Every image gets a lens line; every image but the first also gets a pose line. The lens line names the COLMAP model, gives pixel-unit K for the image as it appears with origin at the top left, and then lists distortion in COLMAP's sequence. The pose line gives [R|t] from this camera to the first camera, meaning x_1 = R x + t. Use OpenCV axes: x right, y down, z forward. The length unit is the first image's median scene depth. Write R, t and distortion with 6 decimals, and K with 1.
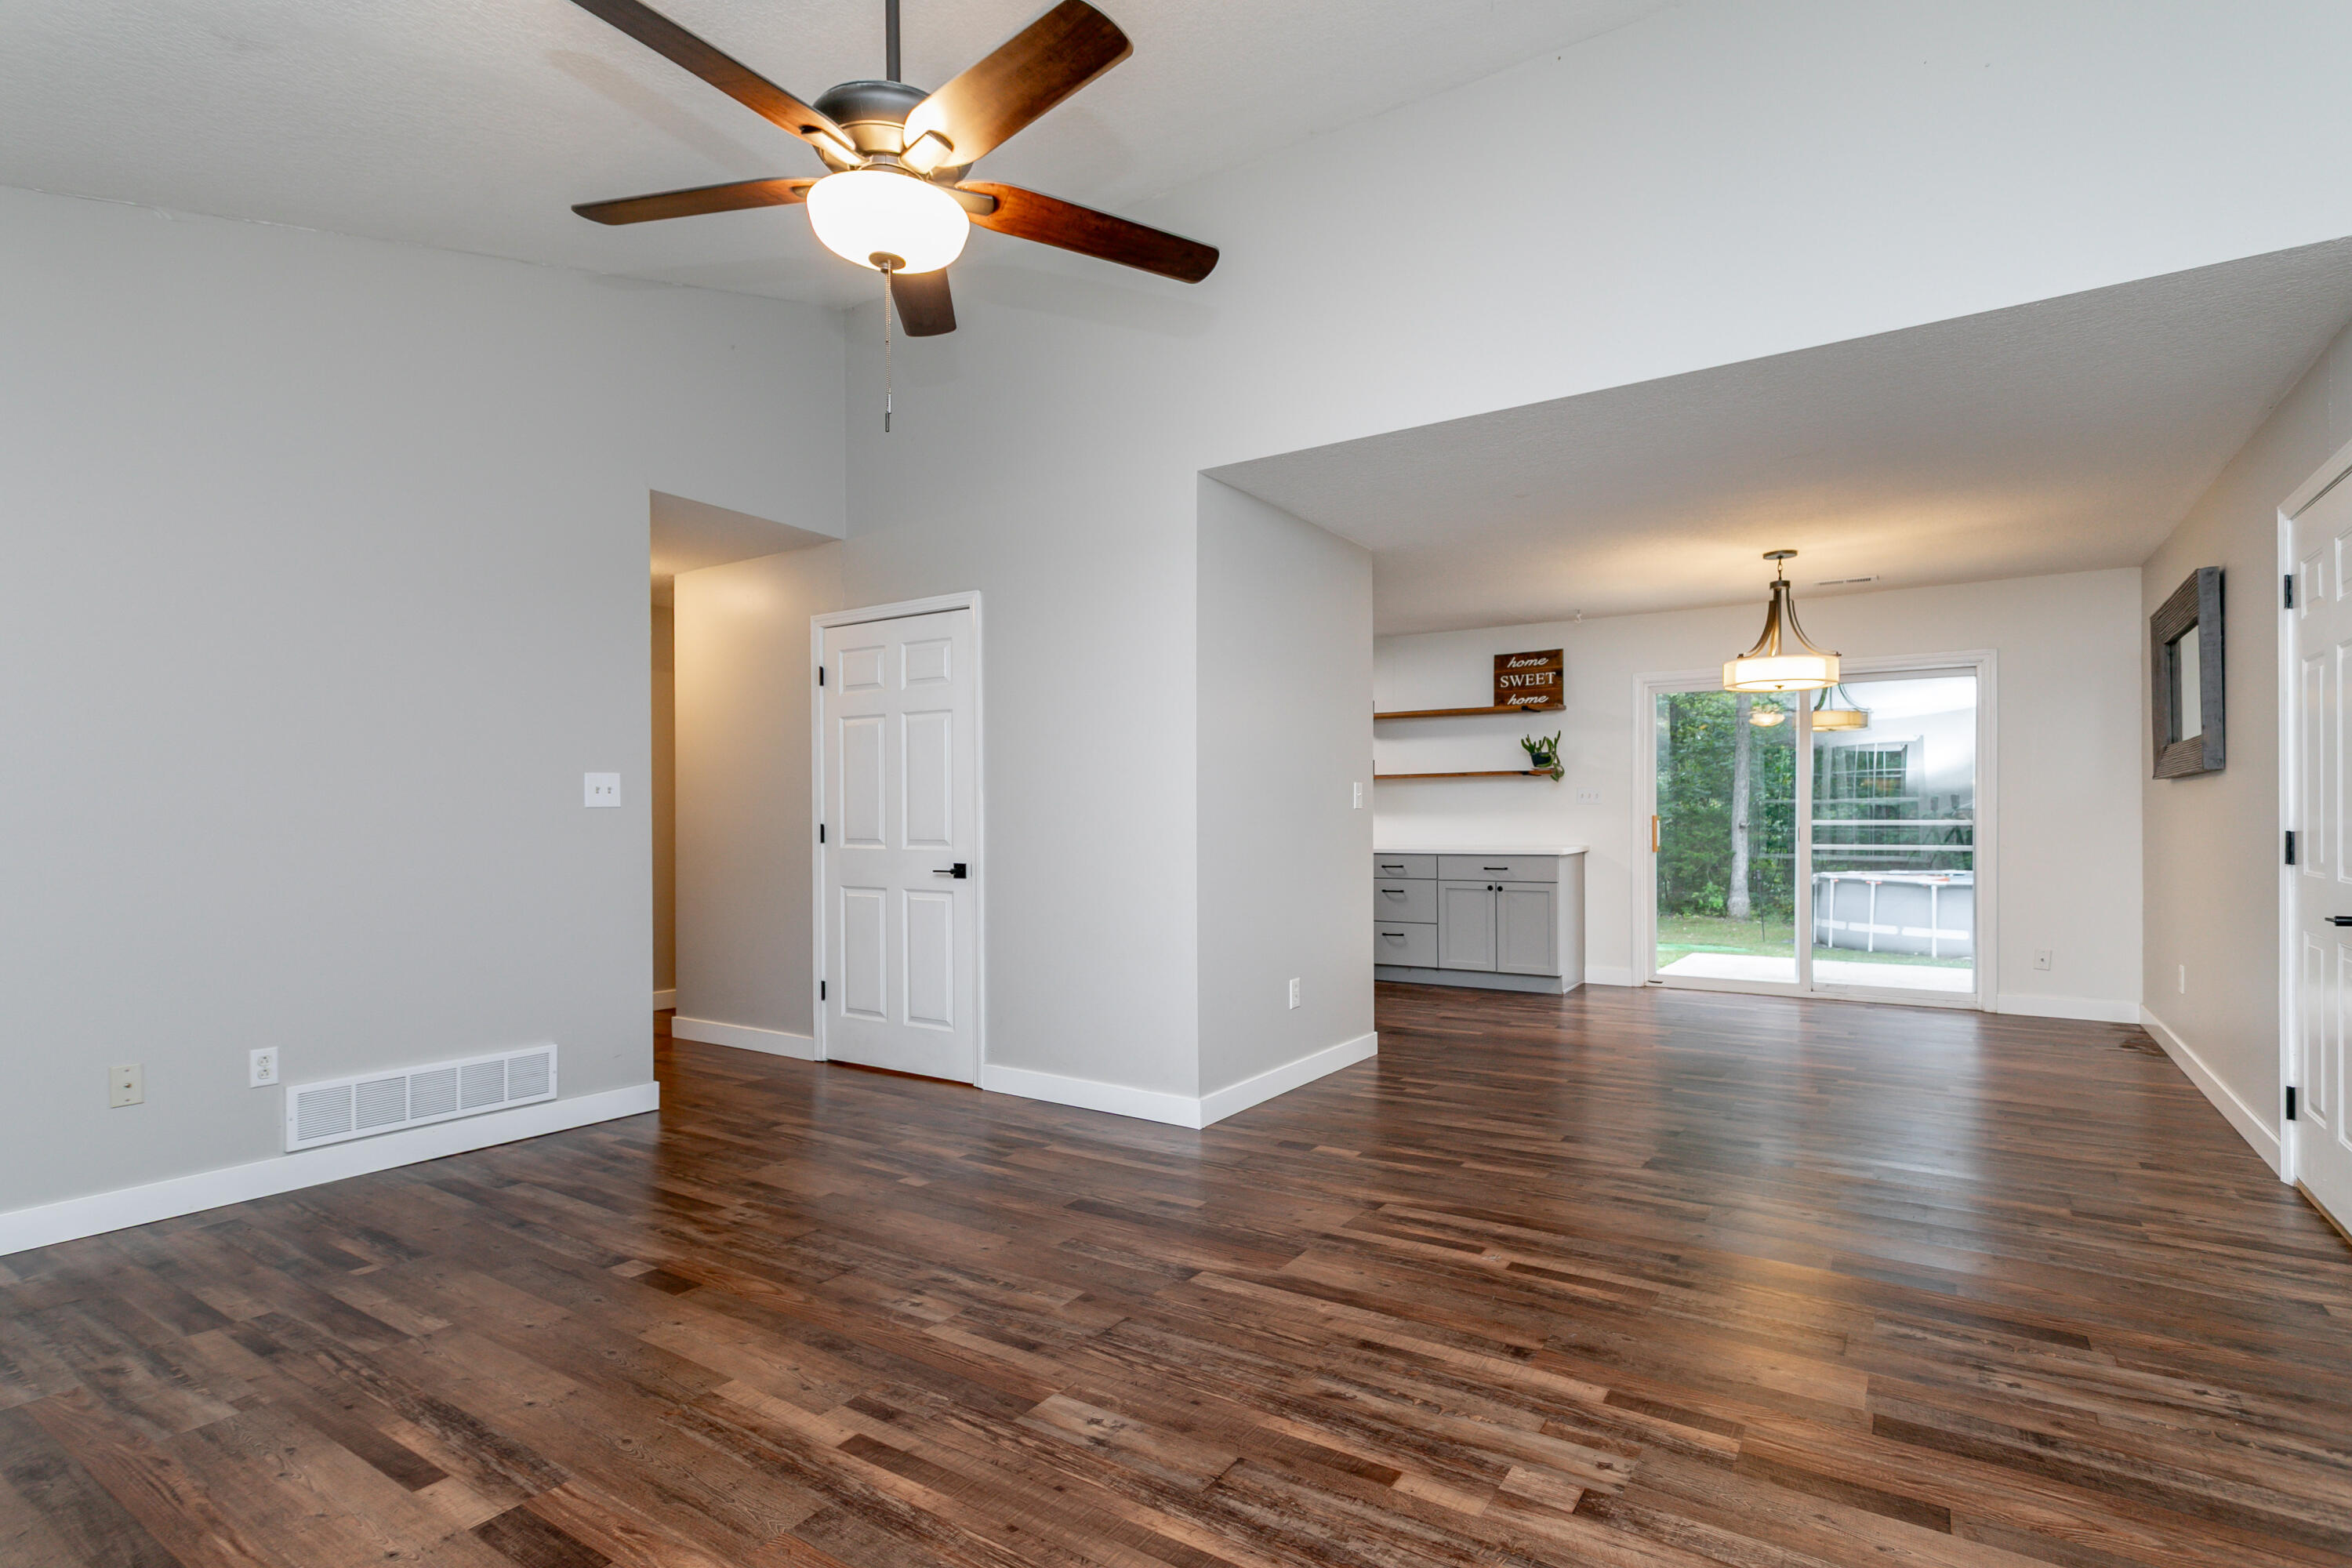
lens RADIAL K [[1115.0, 0, 1110.7], [0, 1115.0, 820.5], [0, 0, 1]] dist [0.000880, 0.000261]
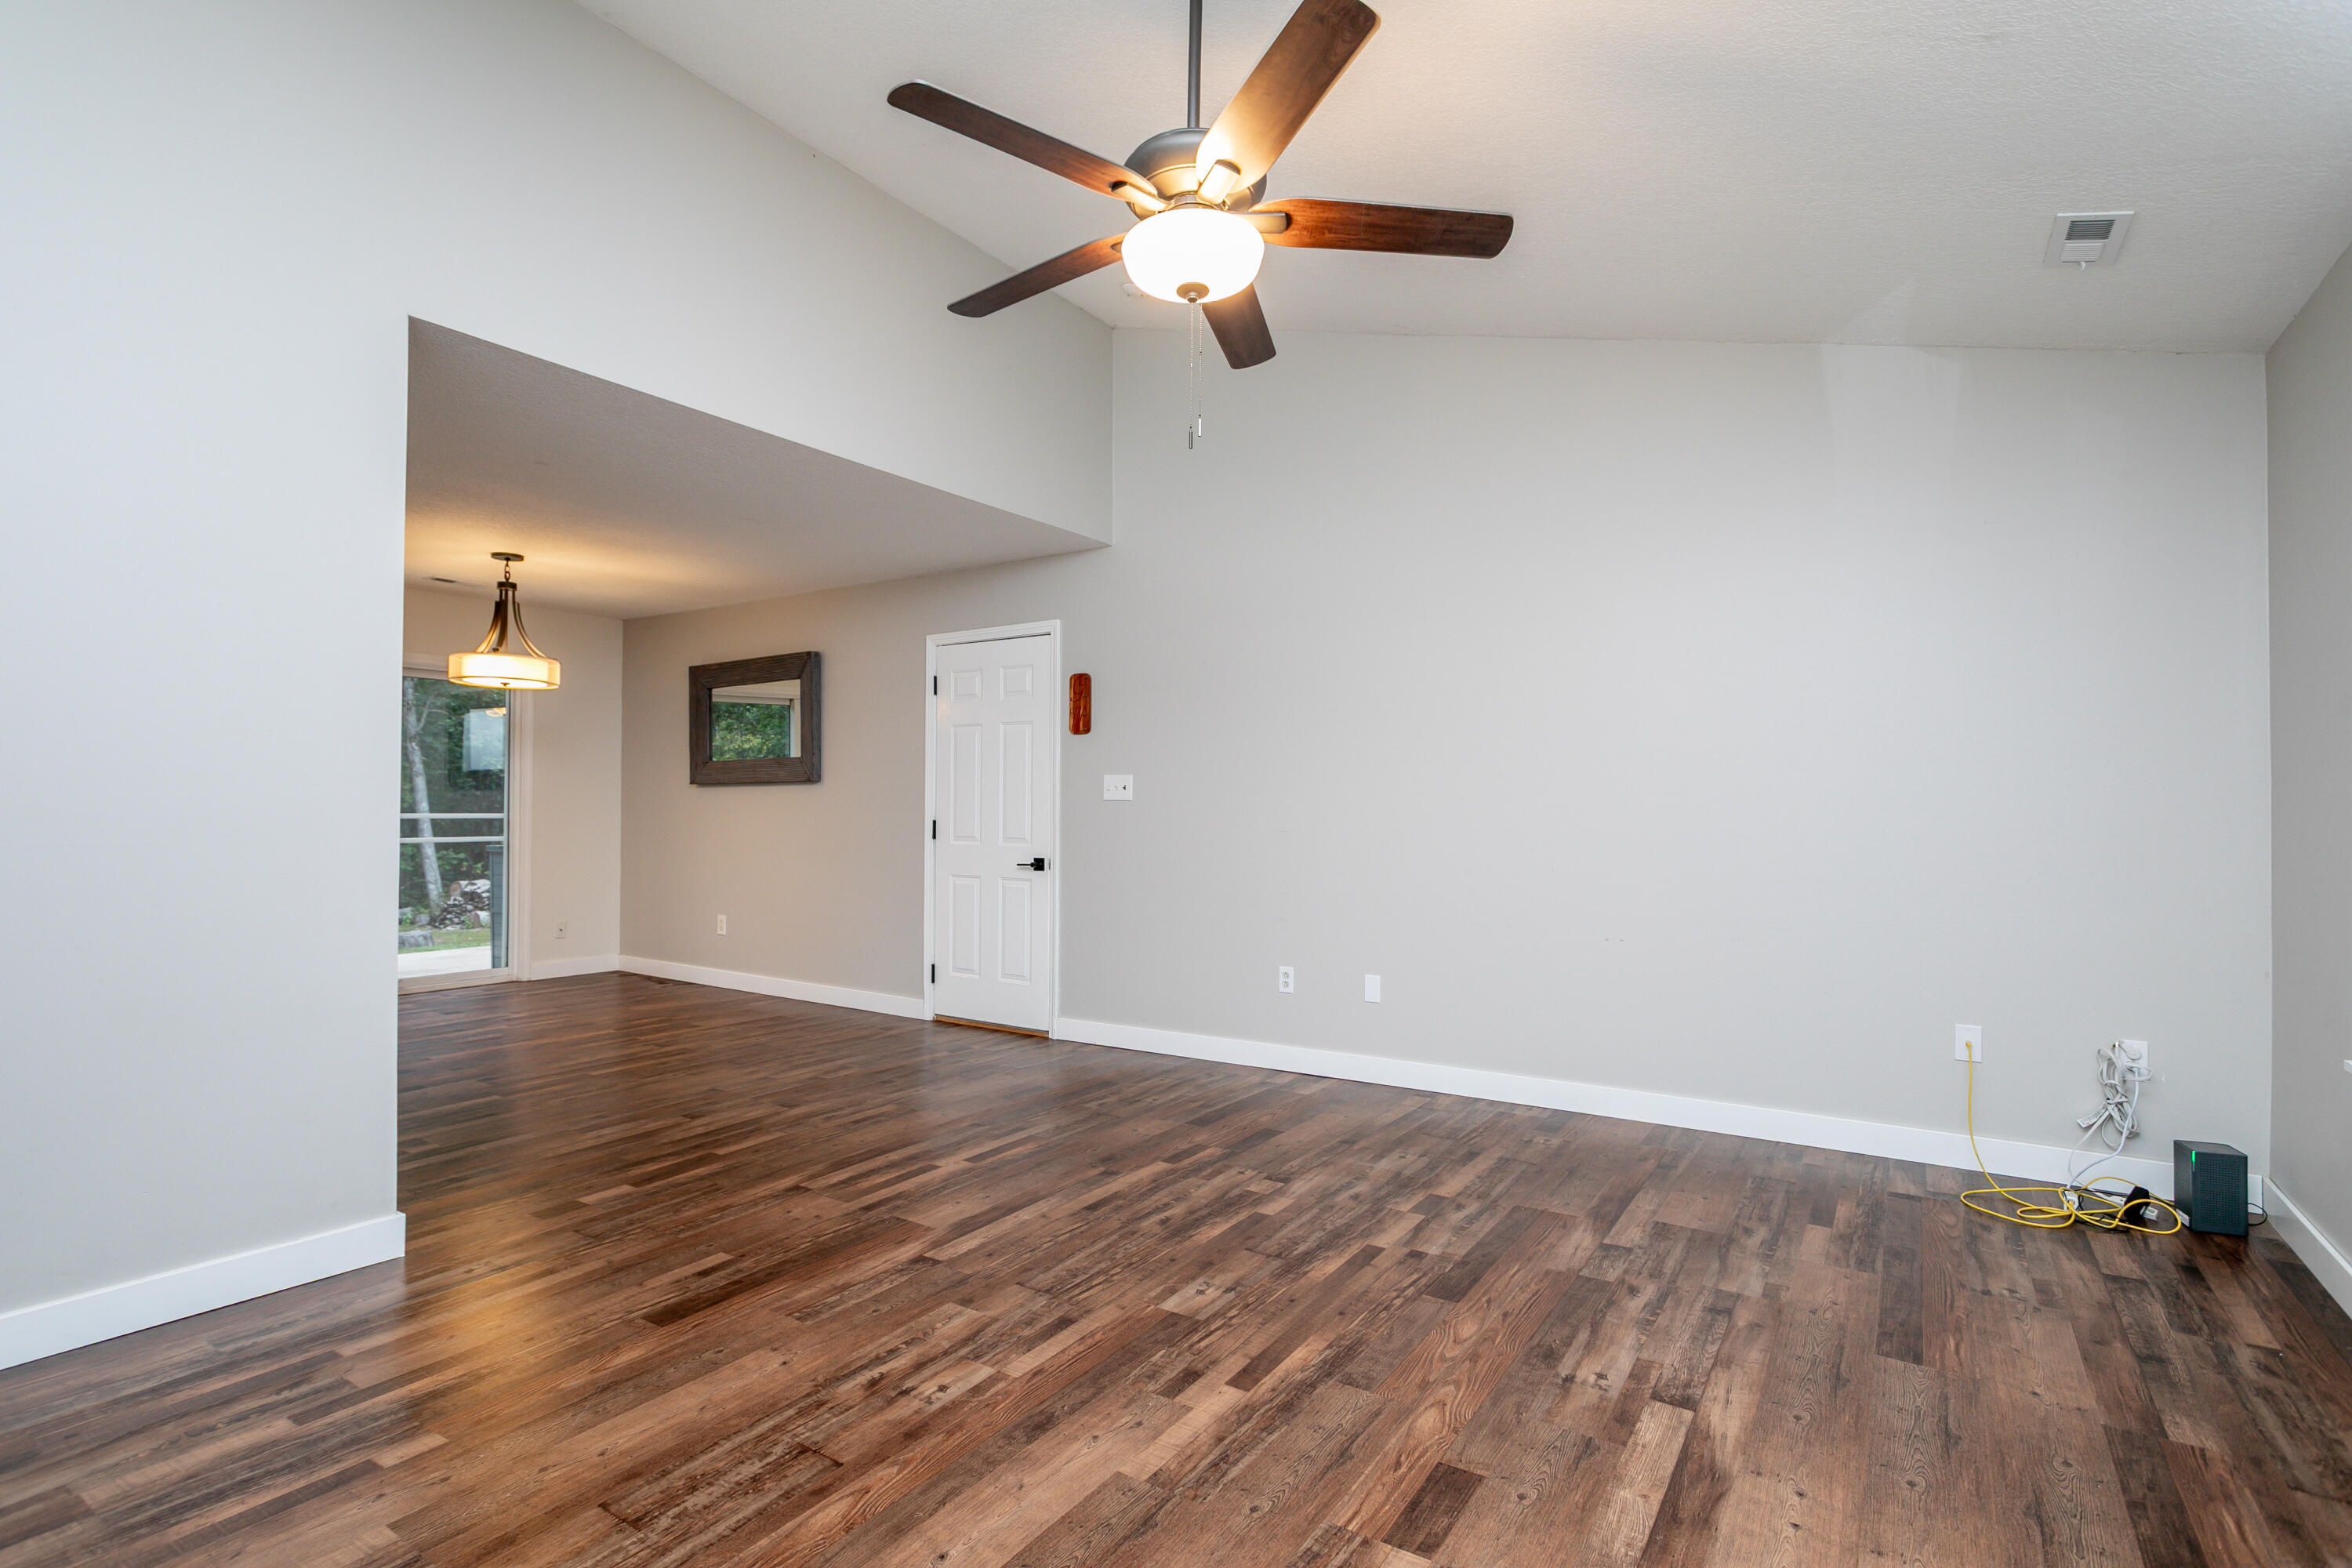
lens RADIAL K [[1195.7, 0, 1187.1], [0, 1195.7, 792.3], [0, 0, 1]] dist [0.001573, 0.000297]
pose [[-0.042468, 0.019534, 0.998907, -0.537408], [-0.001418, 0.999807, -0.019612, 0.001313], [-0.999097, -0.002249, -0.042432, 0.421626]]
